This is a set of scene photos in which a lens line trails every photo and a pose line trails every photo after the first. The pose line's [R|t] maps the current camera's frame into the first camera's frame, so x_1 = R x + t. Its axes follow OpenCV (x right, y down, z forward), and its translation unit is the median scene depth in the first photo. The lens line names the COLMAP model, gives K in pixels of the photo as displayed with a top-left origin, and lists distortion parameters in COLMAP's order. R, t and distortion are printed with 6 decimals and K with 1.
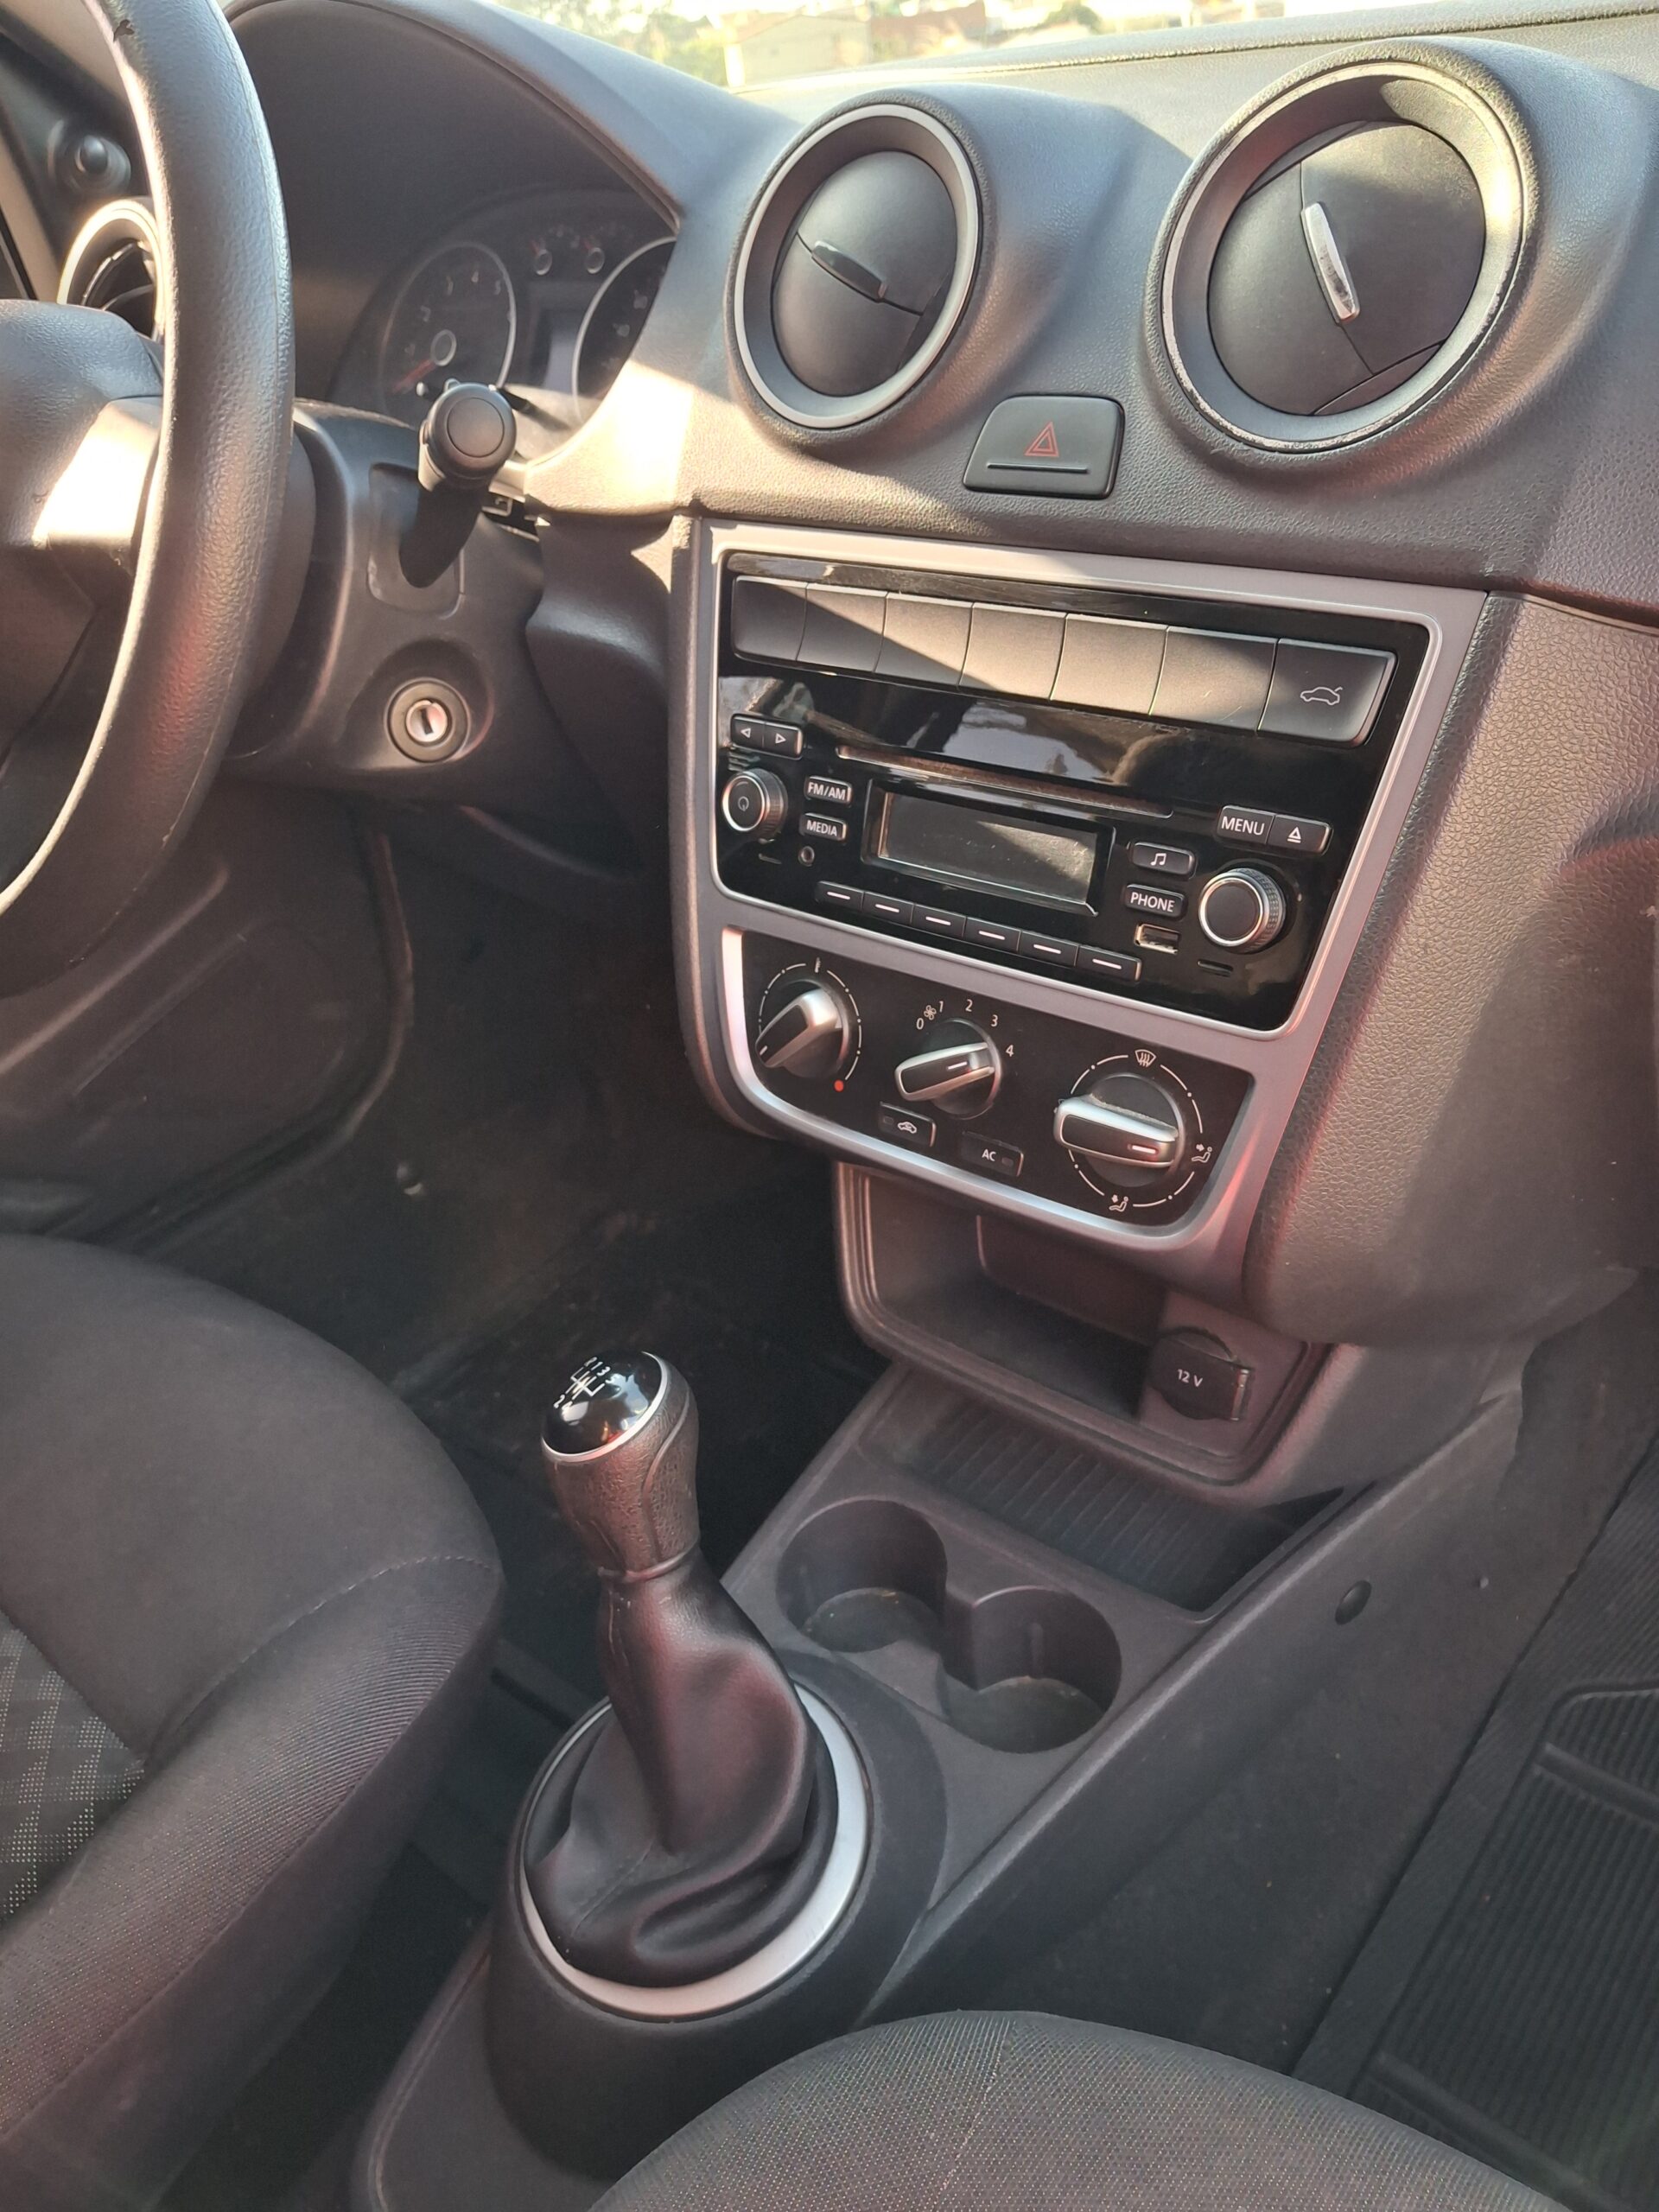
lens RADIAL K [[1641.8, 0, 856.8], [0, 1641.8, 1093.3], [0, 0, 1]] dist [0.040730, -0.090075]
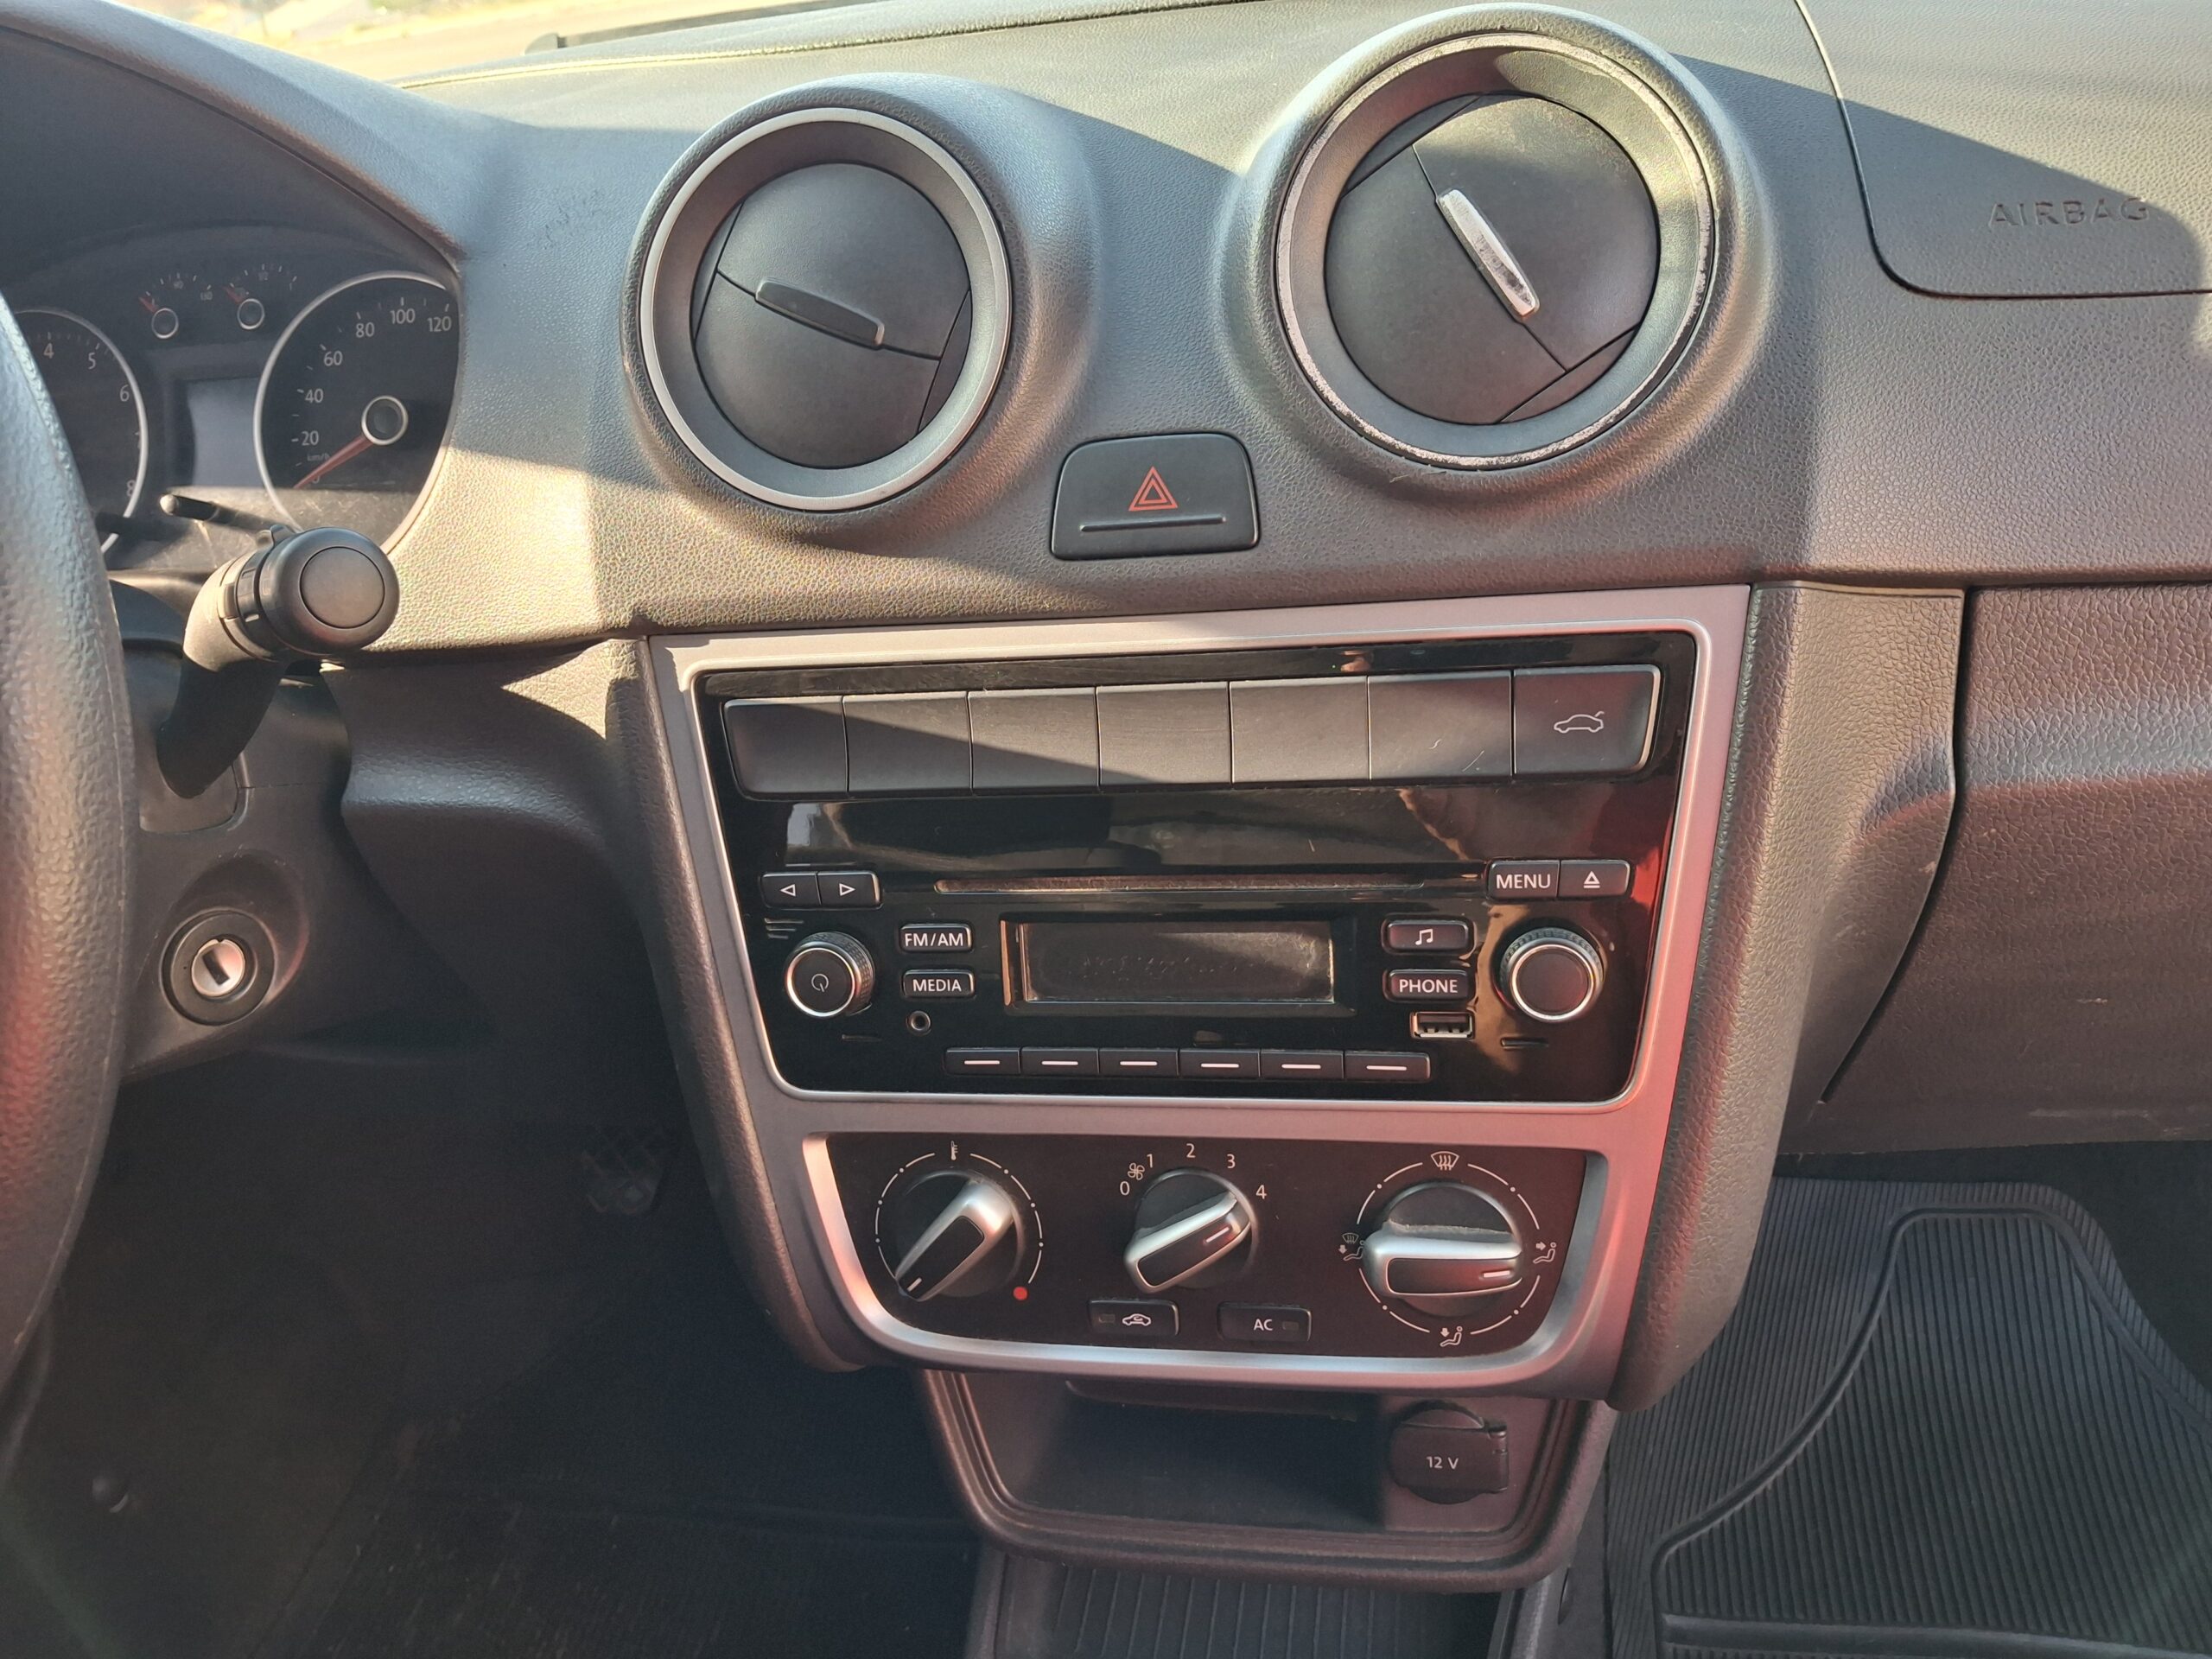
lens RADIAL K [[1629.3, 0, 1109.0], [0, 1629.3, 810.3], [0, 0, 1]] dist [0.115853, -0.230831]
pose [[0.874821, -0.245149, 0.417841, -0.271729], [0.286795, 0.957204, -0.038858, -0.202239], [-0.390433, 0.153829, 0.907689, 0.266814]]
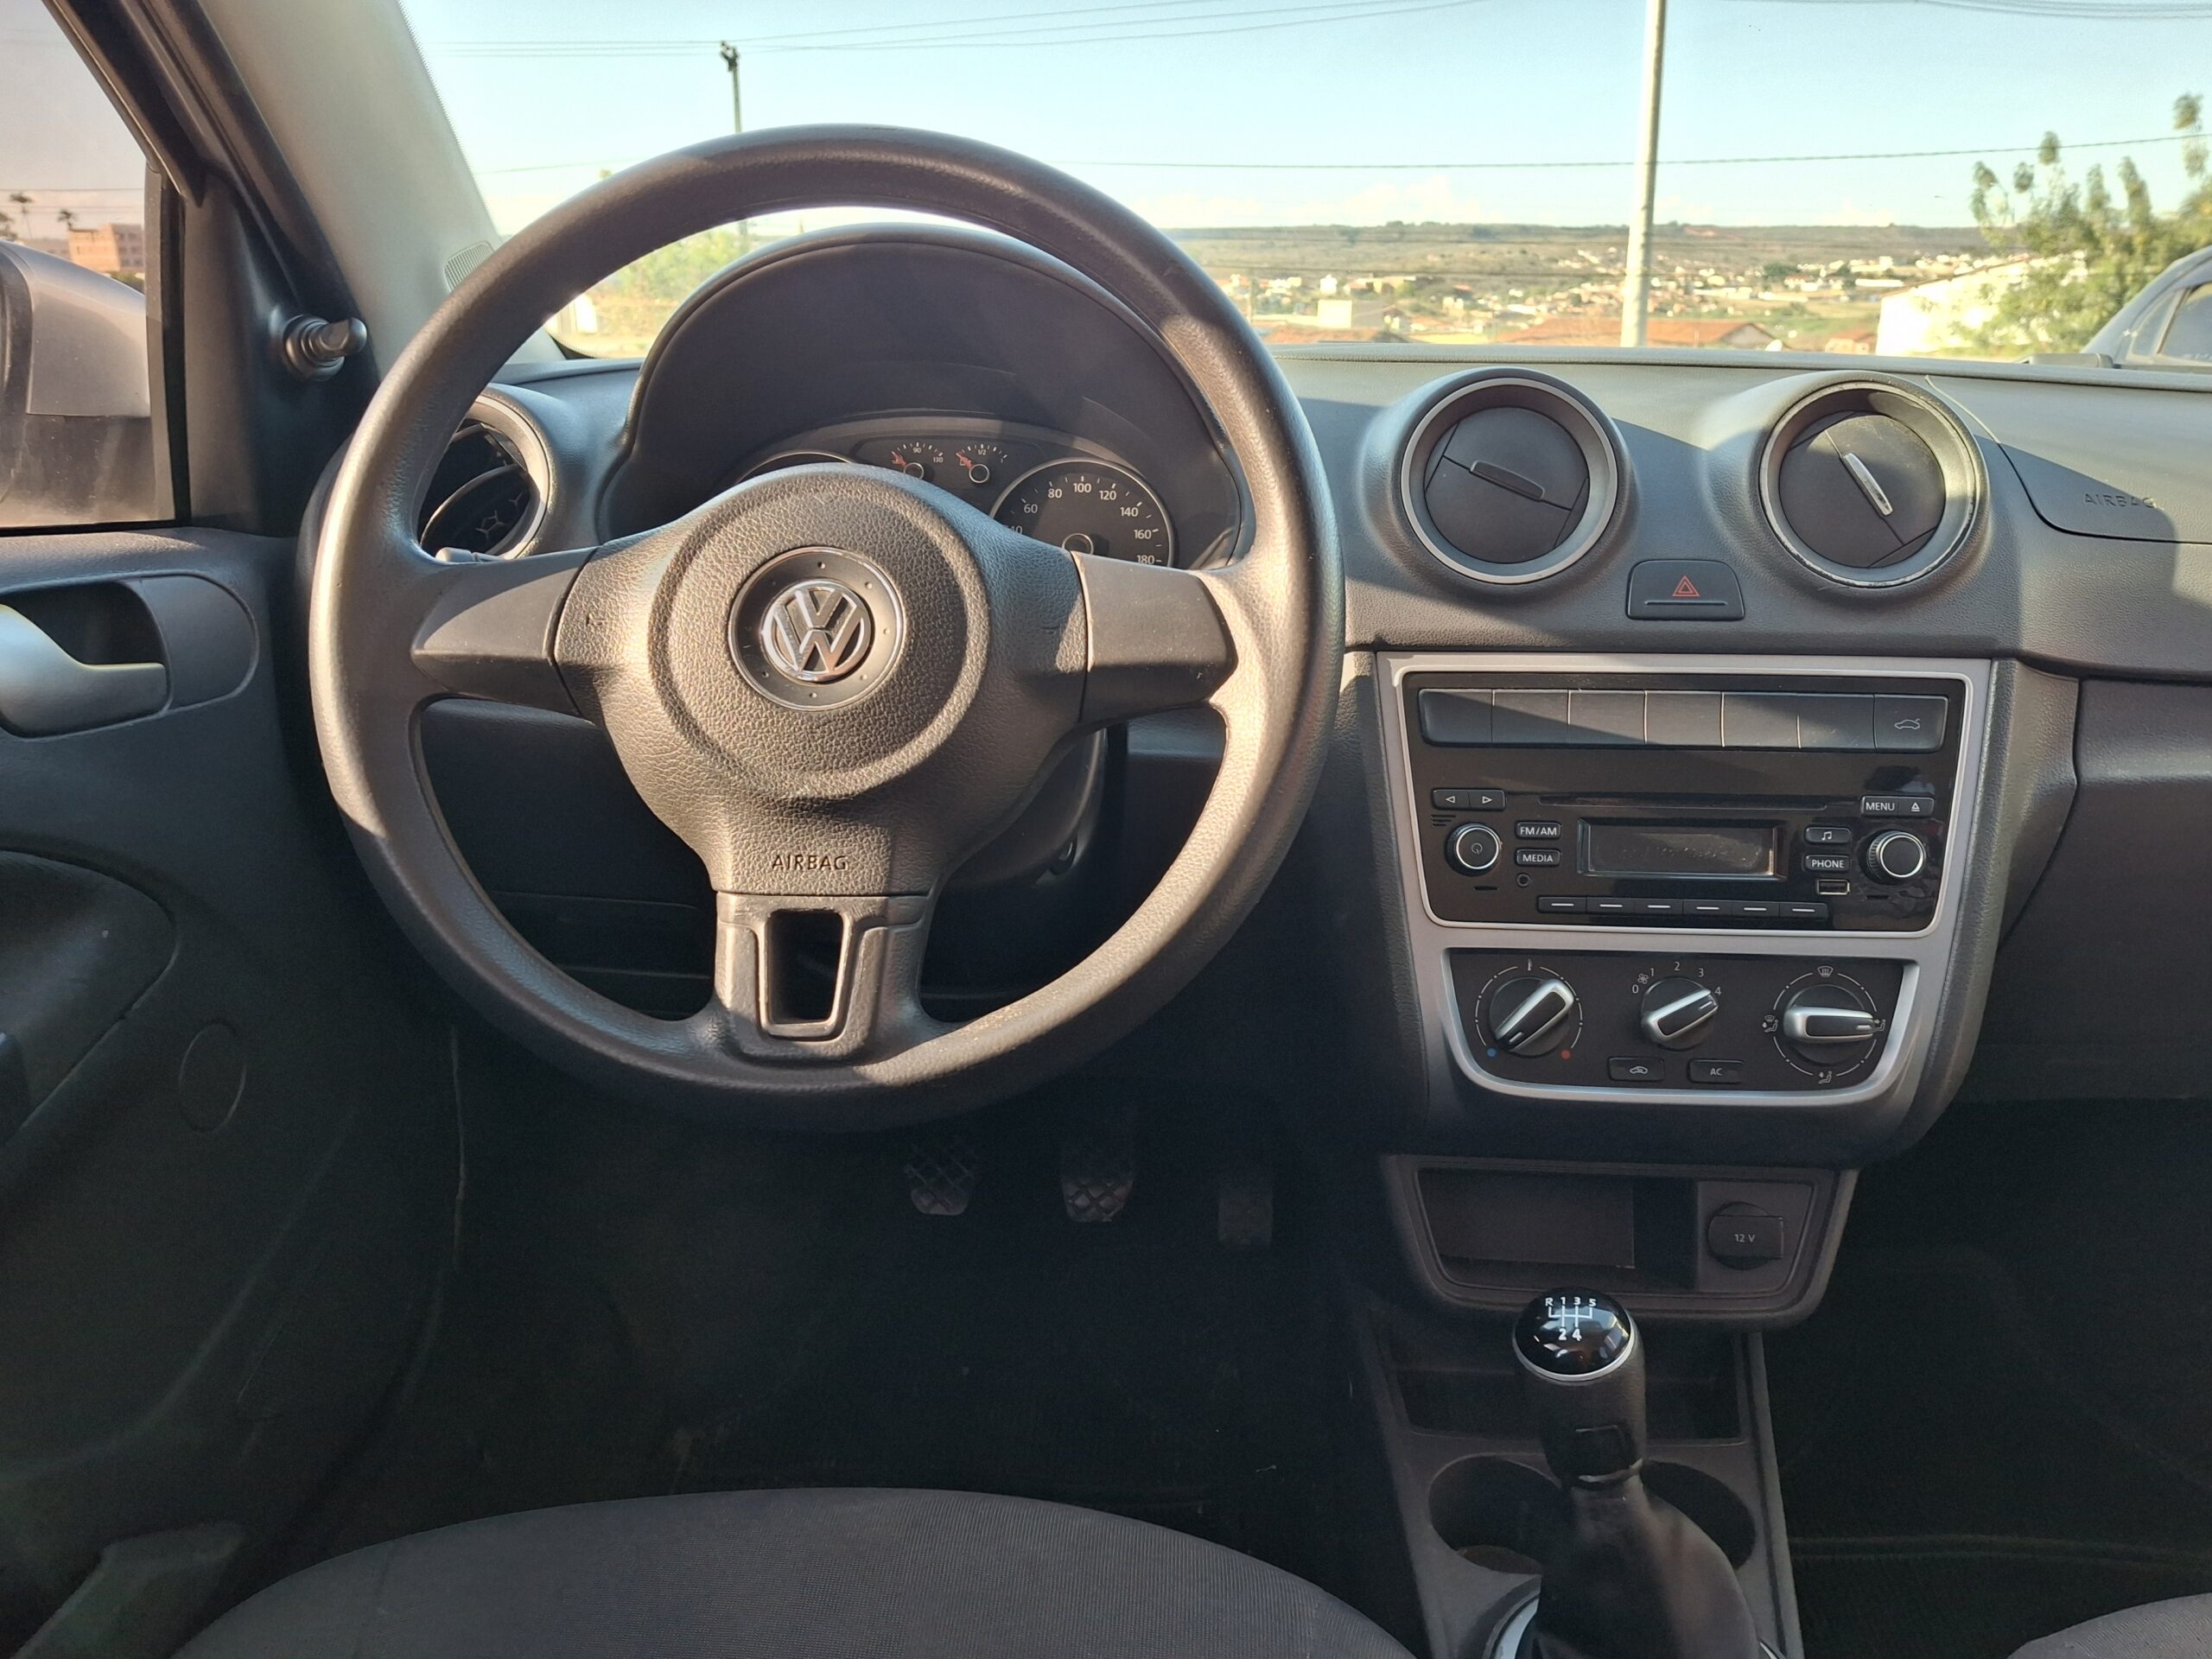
lens RADIAL K [[1641.8, 0, 1119.6], [0, 1641.8, 842.2], [0, 0, 1]] dist [0.040730, -0.090075]
pose [[0.803260, -0.082561, 0.589879, -1.163355], [0.239760, 0.951387, -0.193333, 0.002793], [-0.545241, 0.296726, 0.784006, 0.140140]]
